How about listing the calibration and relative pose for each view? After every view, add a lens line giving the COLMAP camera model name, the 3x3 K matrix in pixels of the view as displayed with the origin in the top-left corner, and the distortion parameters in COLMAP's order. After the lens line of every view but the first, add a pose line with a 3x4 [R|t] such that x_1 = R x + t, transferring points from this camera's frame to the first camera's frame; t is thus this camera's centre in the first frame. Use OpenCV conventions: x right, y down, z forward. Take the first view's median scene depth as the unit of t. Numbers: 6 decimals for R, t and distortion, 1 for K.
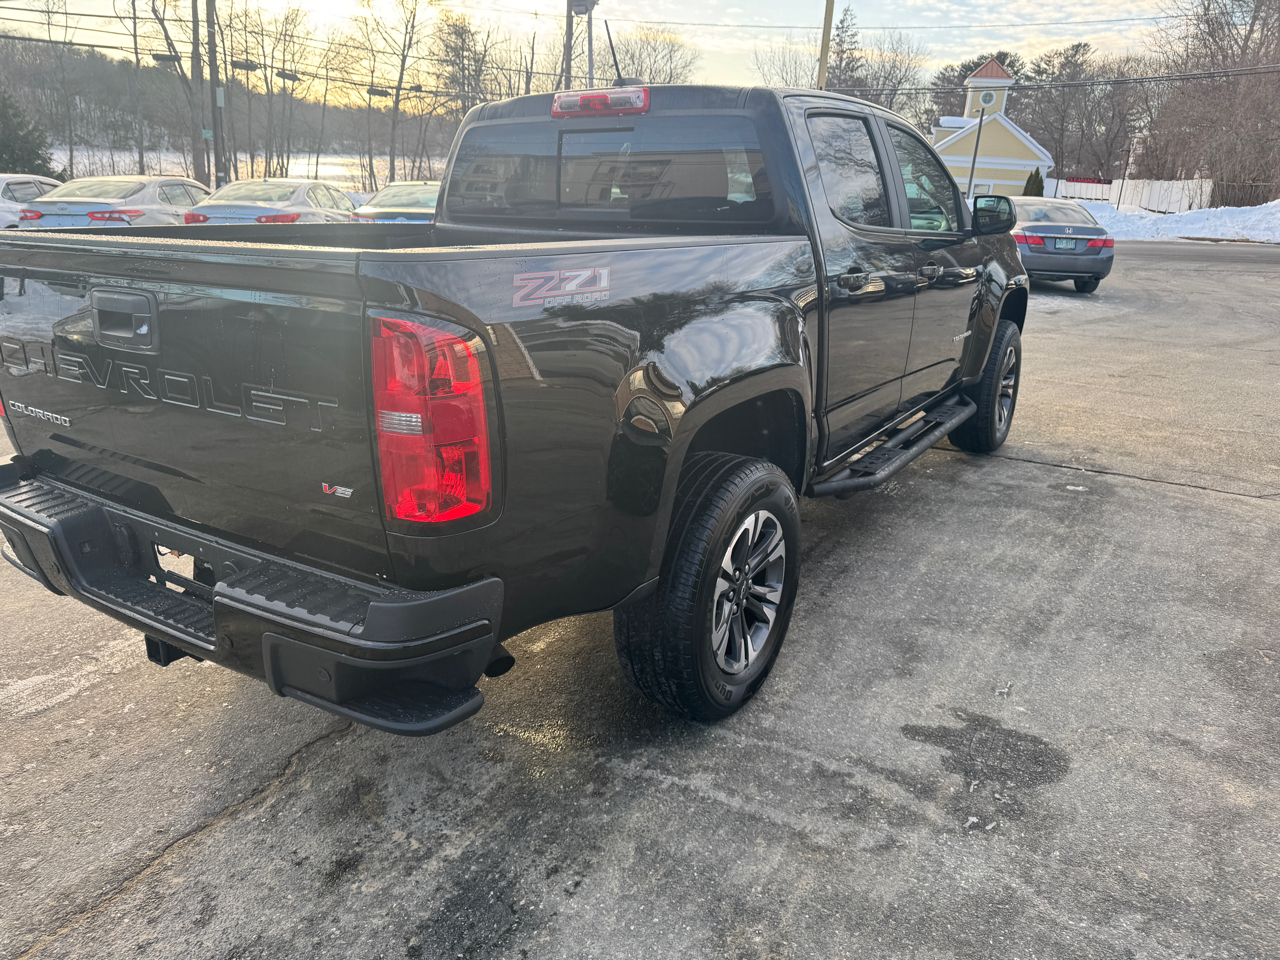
lens RADIAL K [[905.8, 0, 629.7], [0, 905.8, 475.5], [0, 0, 1]] dist [0.027069, -0.031167]
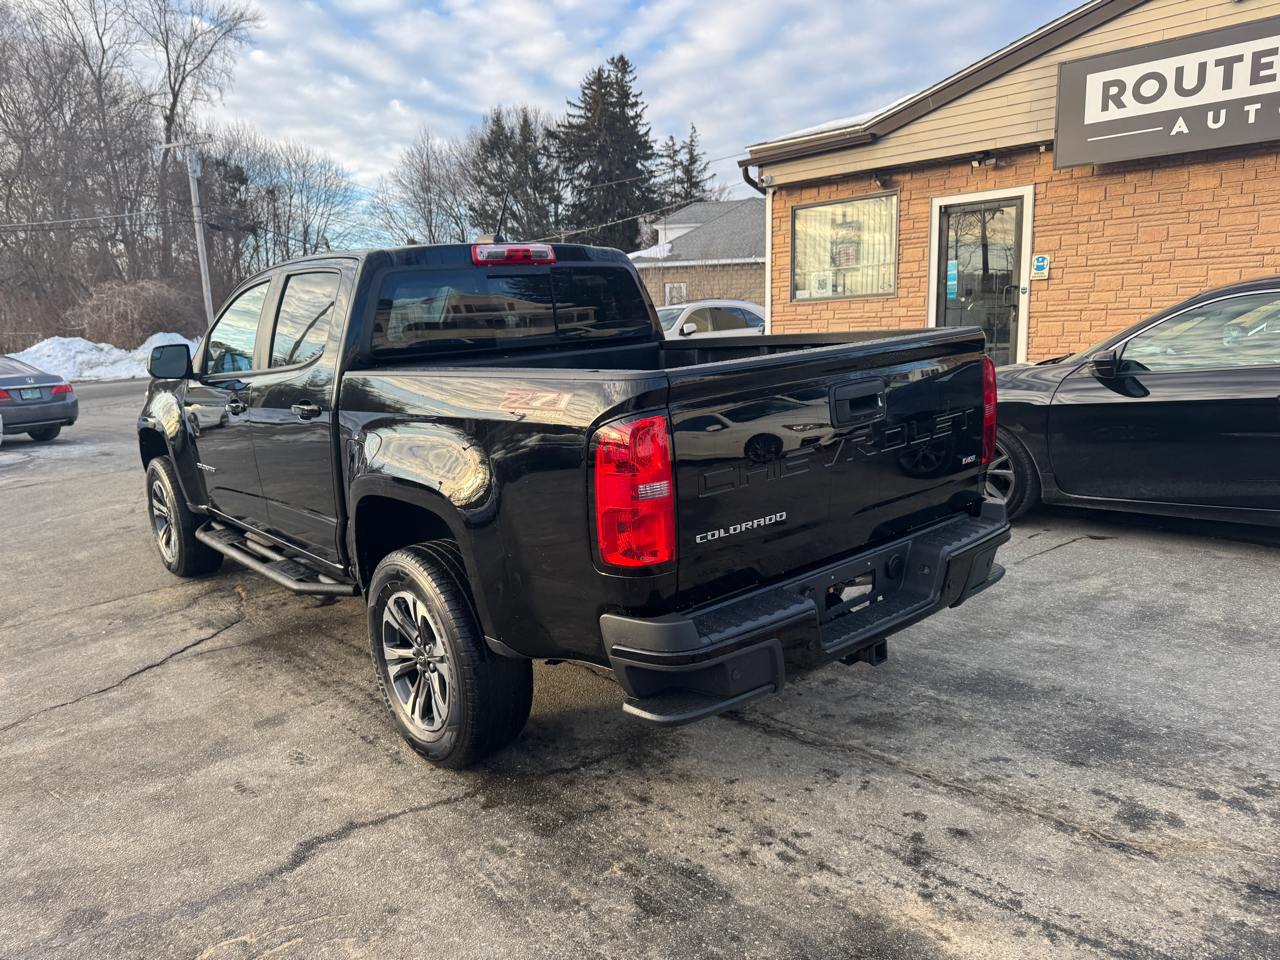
lens RADIAL K [[905.8, 0, 627.5], [0, 905.8, 480.6], [0, 0, 1]] dist [0.027069, -0.031167]
pose [[0.287710, -0.208245, 0.934803, -1.368839], [0.347167, 0.932365, 0.100852, -0.225329], [-0.892579, 0.295516, 0.340547, 0.621445]]
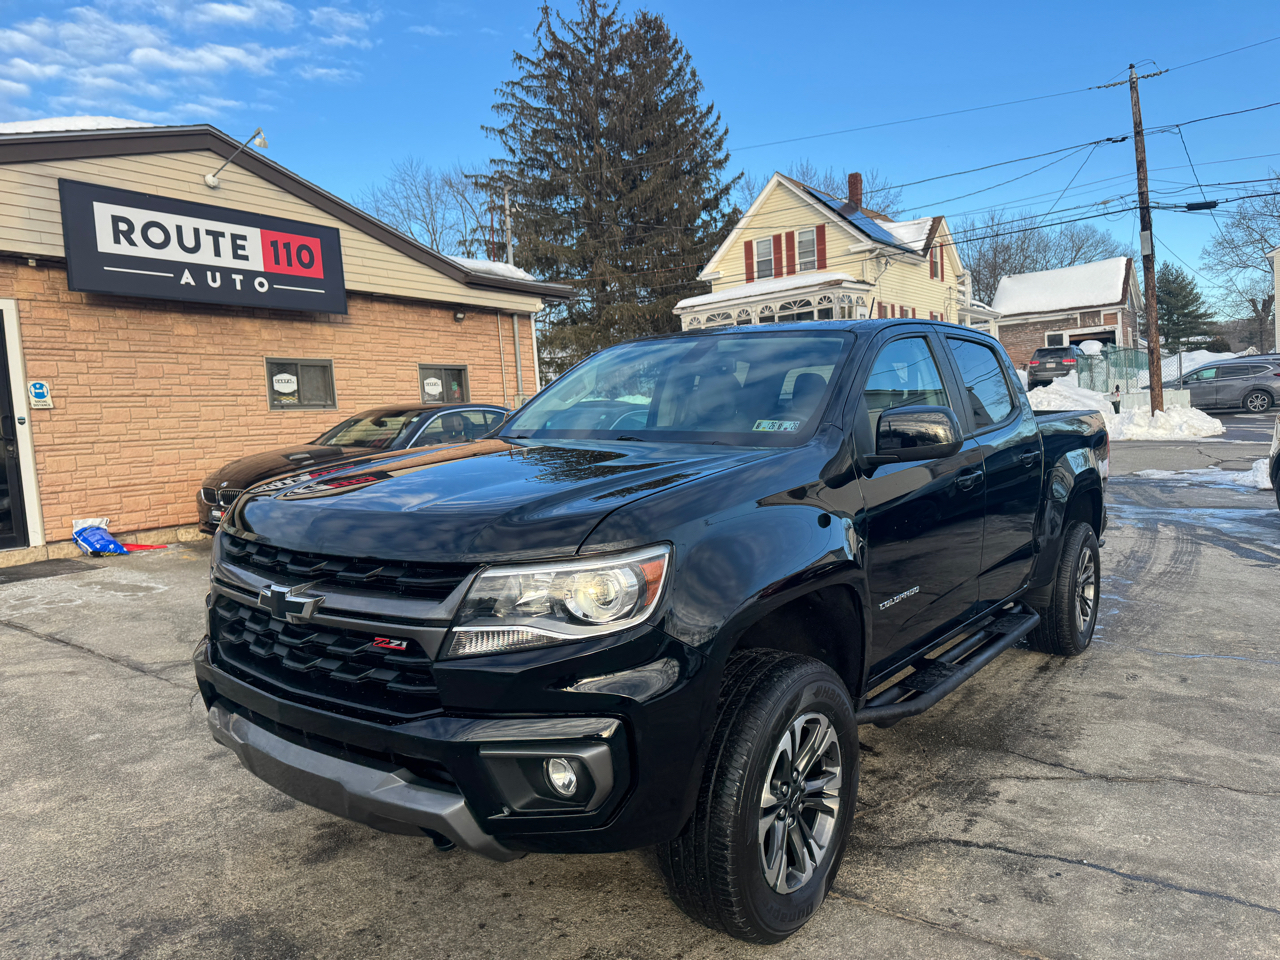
lens RADIAL K [[905.8, 0, 650.8], [0, 905.8, 495.2], [0, 0, 1]] dist [0.027069, -0.031167]
pose [[-0.997737, 0.002624, 0.067191, 0.298281], [0.029244, 0.916722, 0.398453, -0.934482], [-0.060550, 0.399517, -0.914724, 2.960162]]
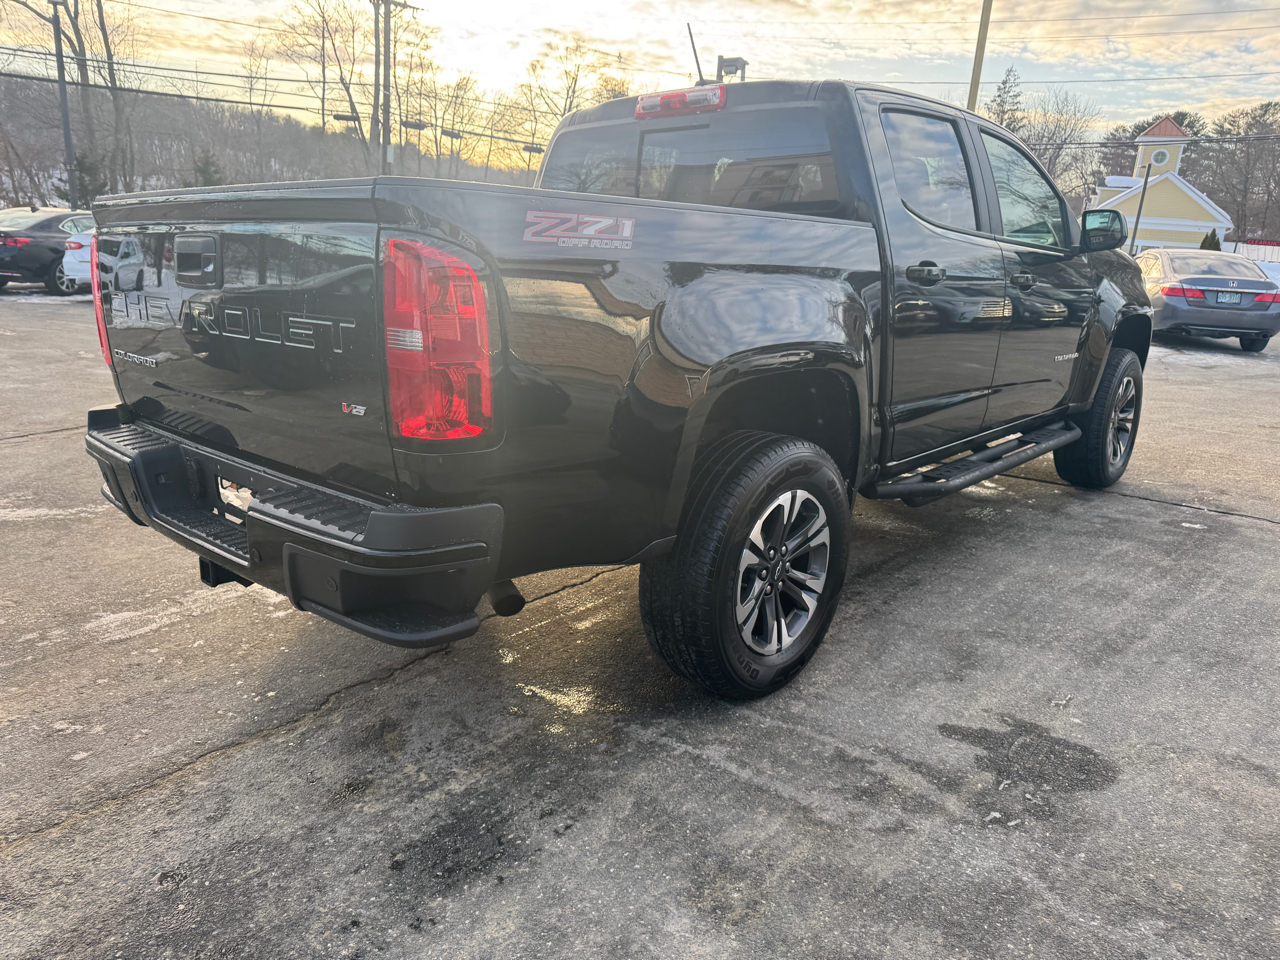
lens RADIAL K [[905.8, 0, 629.9], [0, 905.8, 480.1], [0, 0, 1]] dist [0.027069, -0.031167]
pose [[0.987644, 0.052544, -0.147640, 0.099551], [-0.060633, 0.996865, -0.050829, 0.083130], [0.144507, 0.059153, 0.987734, -0.001453]]
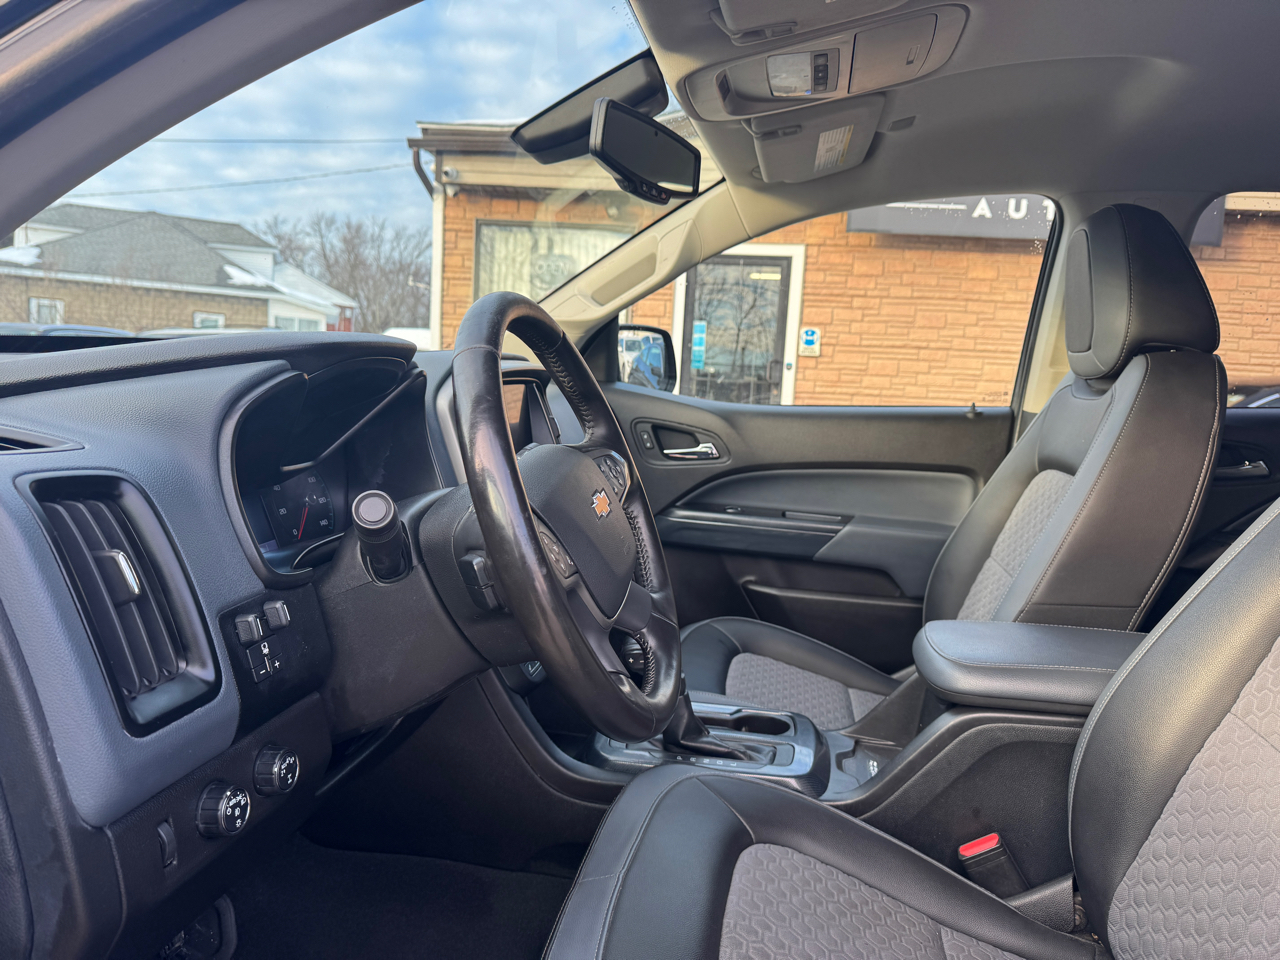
lens RADIAL K [[905.8, 0, 615.0], [0, 905.8, 509.1], [0, 0, 1]] dist [0.027069, -0.031167]
pose [[-0.369072, -0.180418, 0.911721, -0.081440], [0.230240, 0.932651, 0.277763, -0.555965], [-0.900431, 0.312429, -0.302676, 1.834910]]
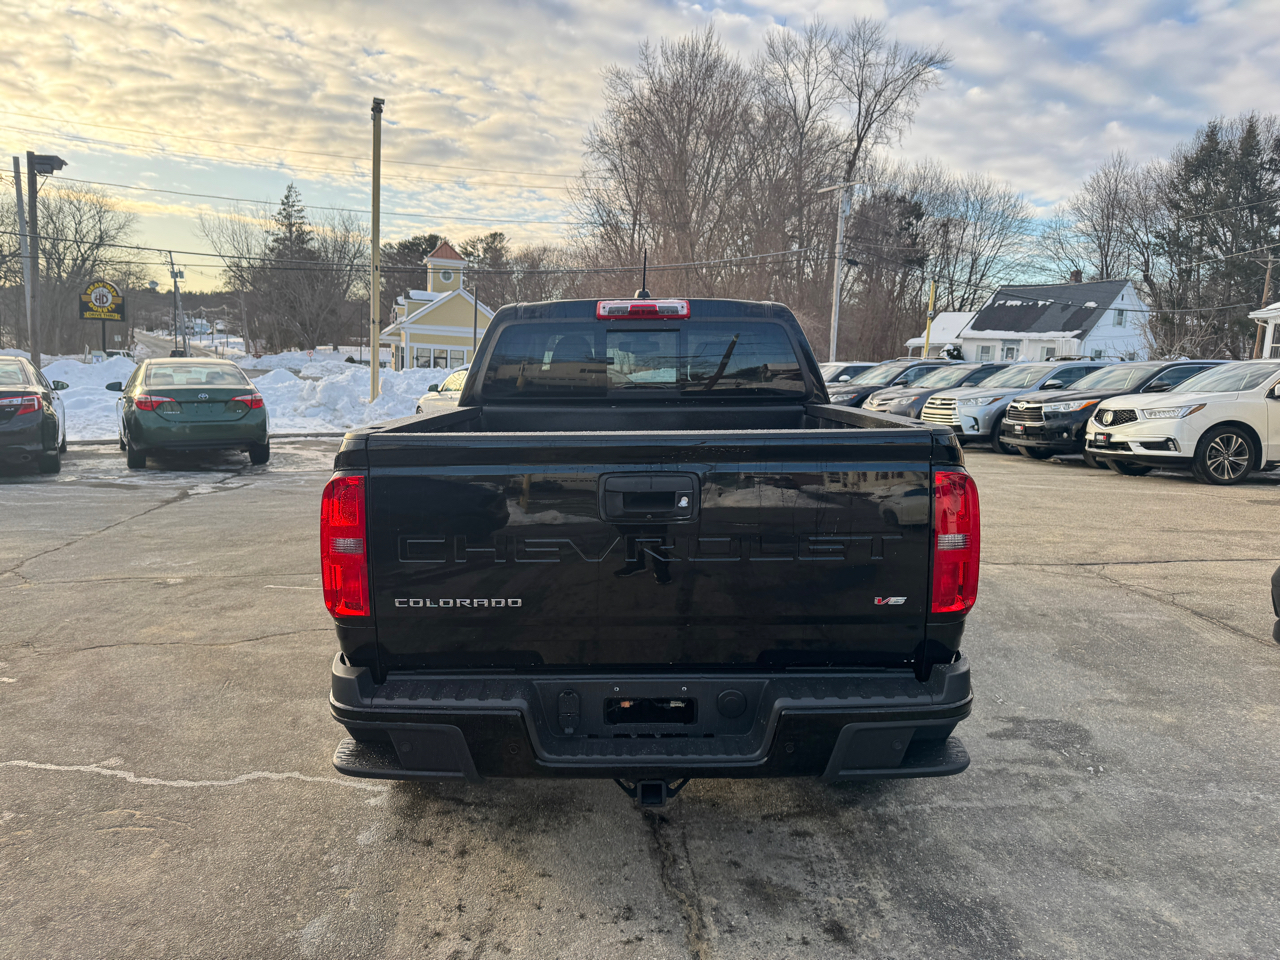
lens RADIAL K [[905.8, 0, 629.2], [0, 905.8, 467.6], [0, 0, 1]] dist [0.027069, -0.031167]
pose [[0.839217, -0.077366, 0.538265, -0.850495], [0.171493, 0.976971, -0.126956, -0.046827], [-0.516047, 0.198852, 0.833159, 0.012166]]
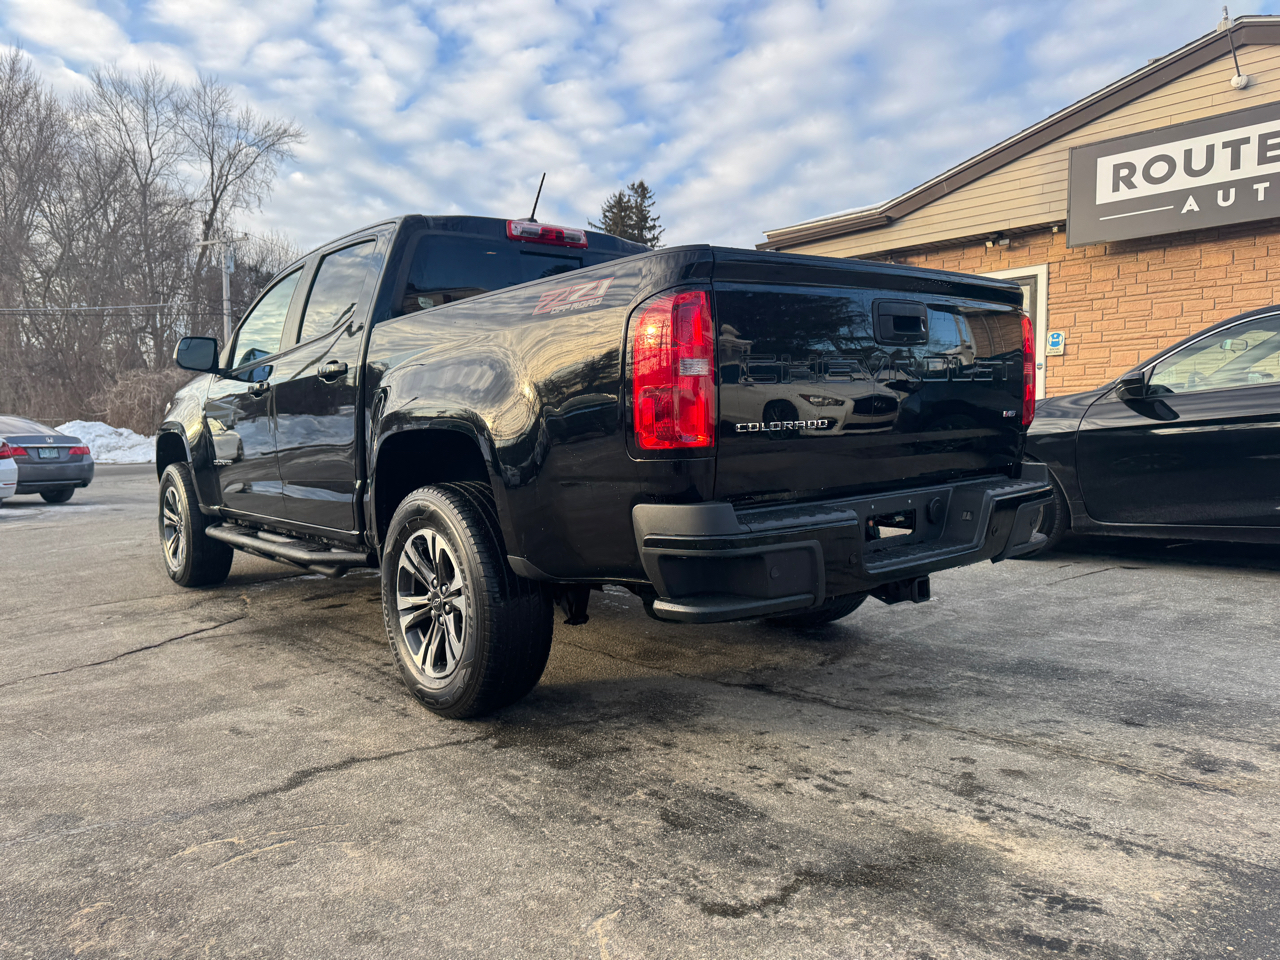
lens RADIAL K [[905.8, 0, 629.8], [0, 905.8, 483.3], [0, 0, 1]] dist [0.027069, -0.031167]
pose [[0.298595, -0.084060, 0.950671, -1.374062], [0.318654, 0.947731, -0.016286, -0.038947], [-0.899611, 0.307798, 0.309774, 0.716326]]
